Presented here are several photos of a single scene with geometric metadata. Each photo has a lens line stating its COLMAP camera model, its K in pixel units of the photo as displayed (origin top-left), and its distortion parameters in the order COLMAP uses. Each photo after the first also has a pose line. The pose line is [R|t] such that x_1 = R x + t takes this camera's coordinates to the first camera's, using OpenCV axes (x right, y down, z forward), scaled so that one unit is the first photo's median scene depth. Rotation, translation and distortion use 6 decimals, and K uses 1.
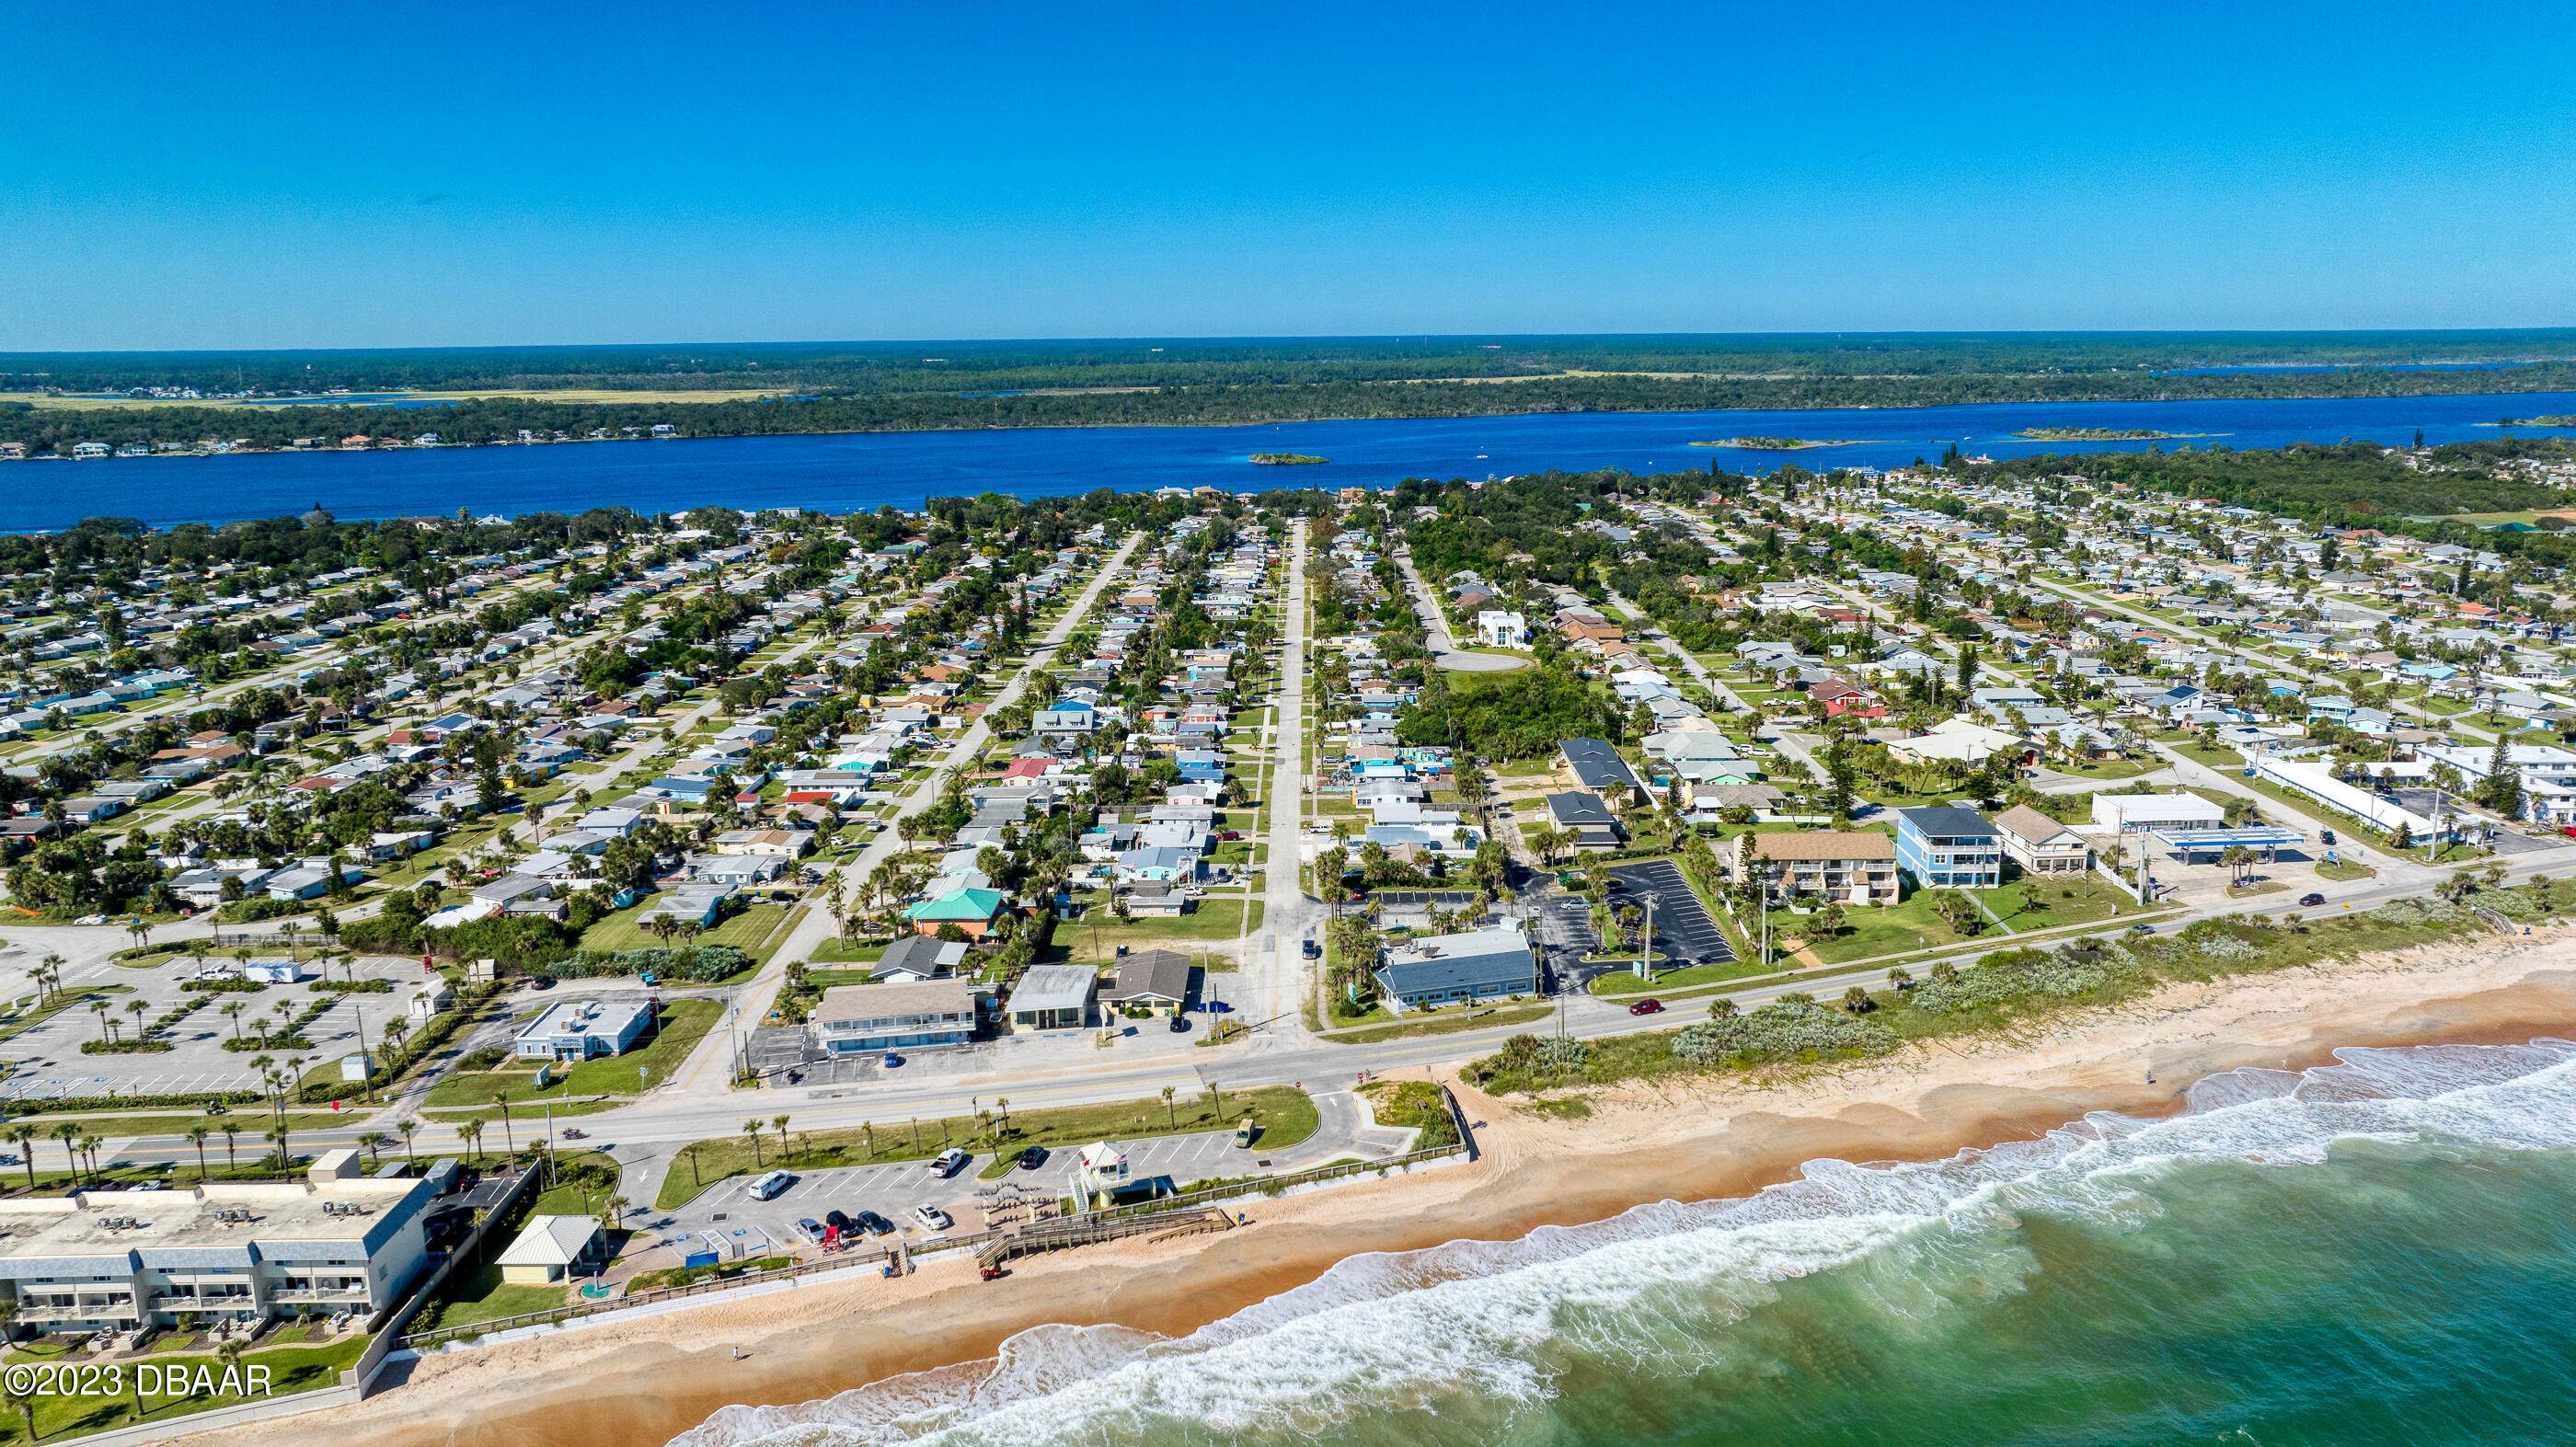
lens RADIAL K [[1804.1, 0, 1292.0], [0, 1804.1, 723.8], [0, 0, 1]] dist [-0.024276, 0.006705]
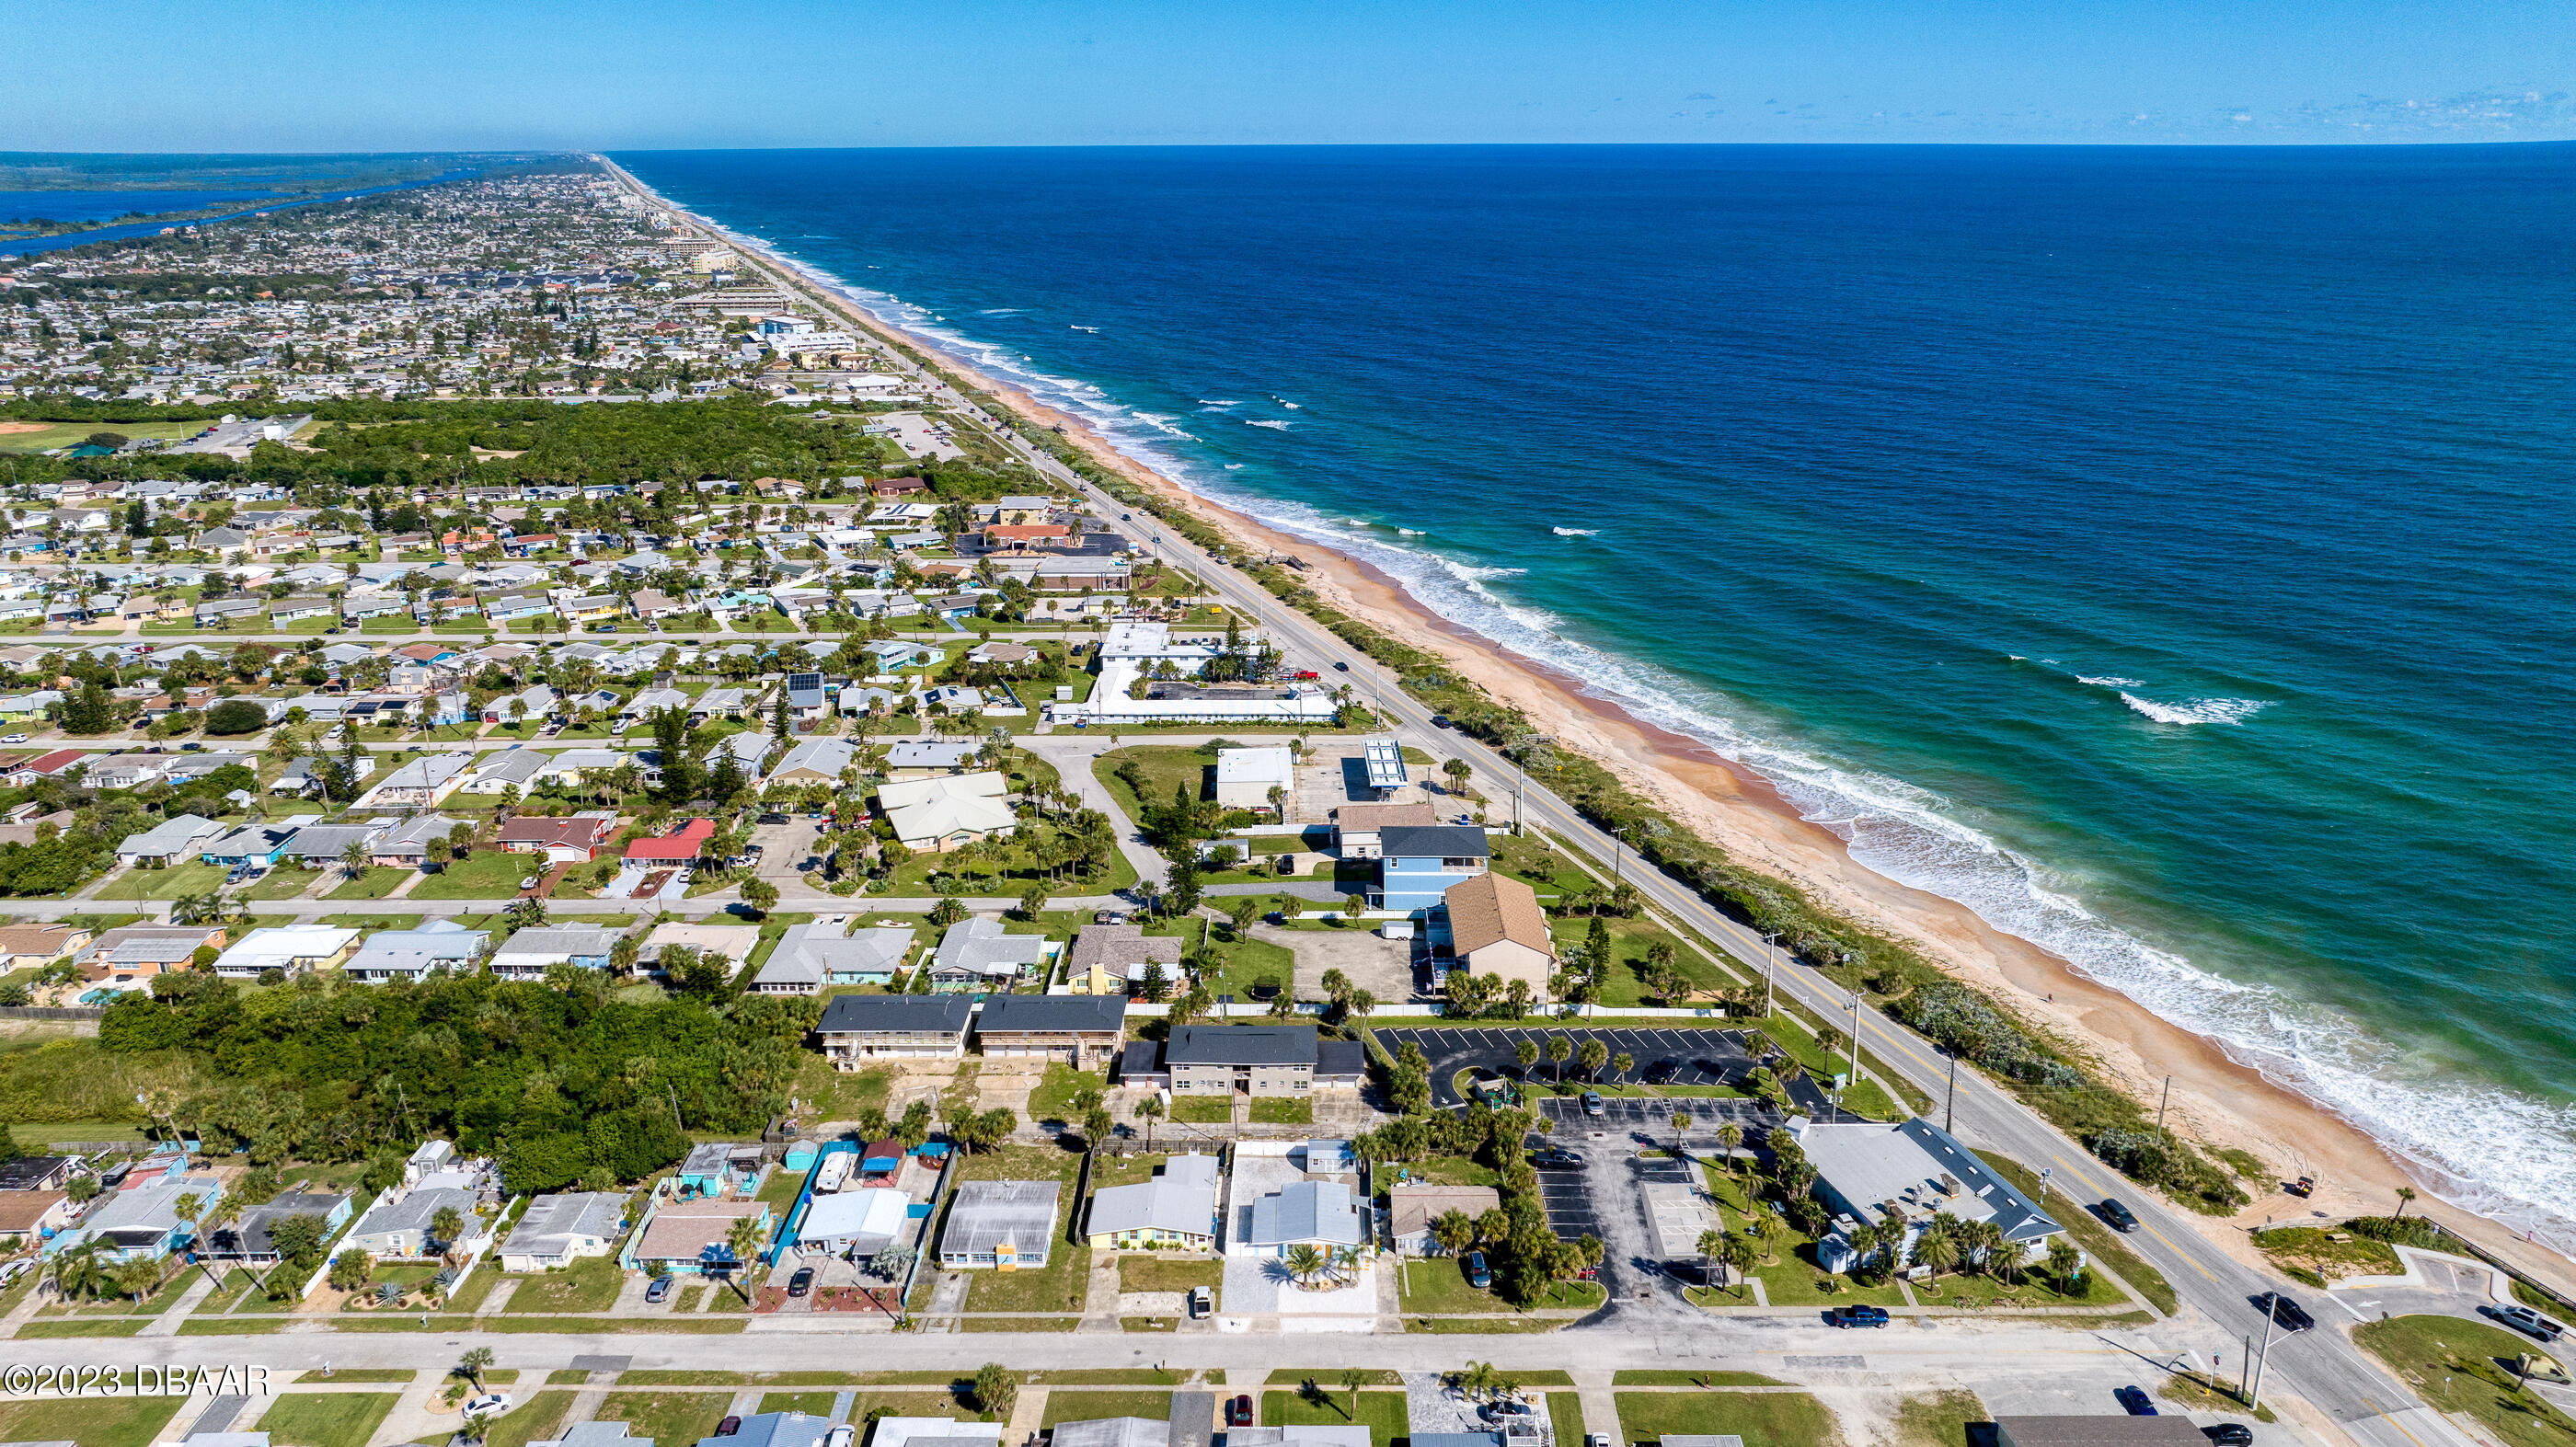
lens RADIAL K [[1804.1, 0, 1292.0], [0, 1804.1, 723.8], [0, 0, 1]] dist [-0.024276, 0.006705]
pose [[0.004465, -0.301205, 0.953549, -0.643204], [0.220815, 0.930317, 0.292833, -0.369817], [-0.975306, 0.209250, 0.070664, 1.272886]]
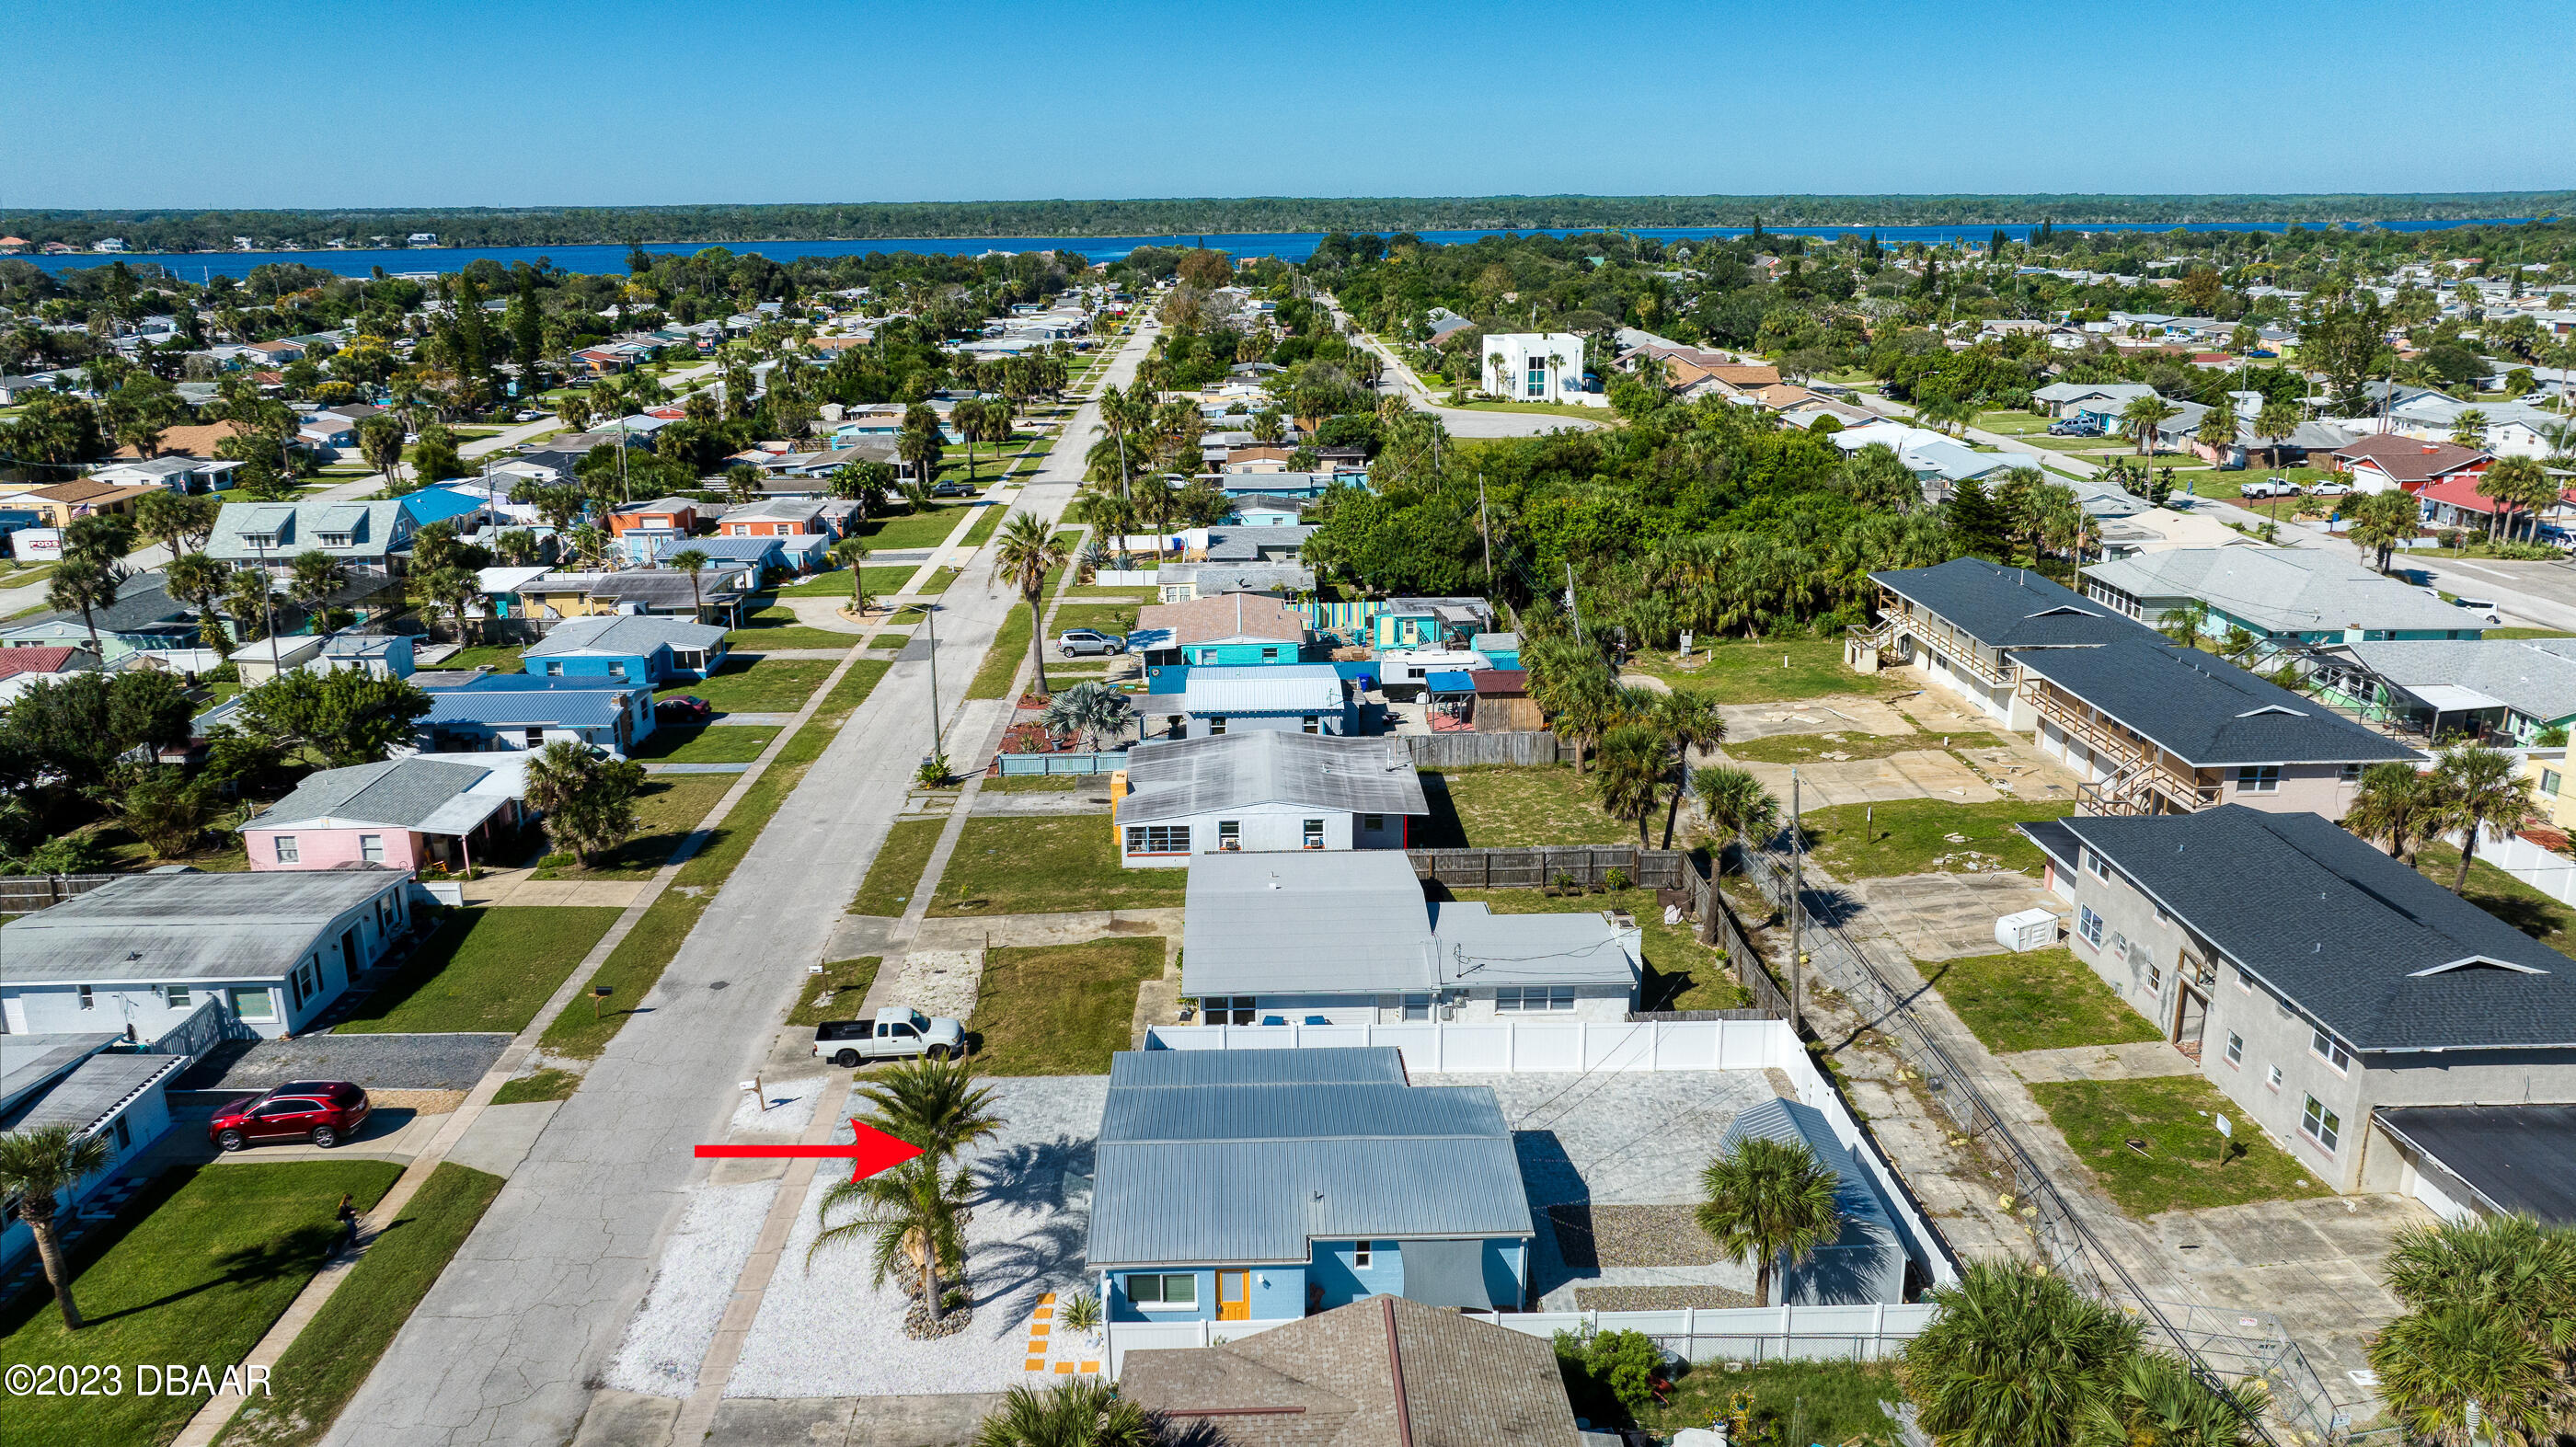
lens RADIAL K [[1804.1, 0, 1292.0], [0, 1804.1, 723.8], [0, 0, 1]] dist [-0.024276, 0.006705]
pose [[0.999100, -0.008159, 0.041631, 0.070476], [0.005309, 0.997662, 0.068128, 0.021512], [-0.042089, -0.067845, 0.996808, 1.166366]]
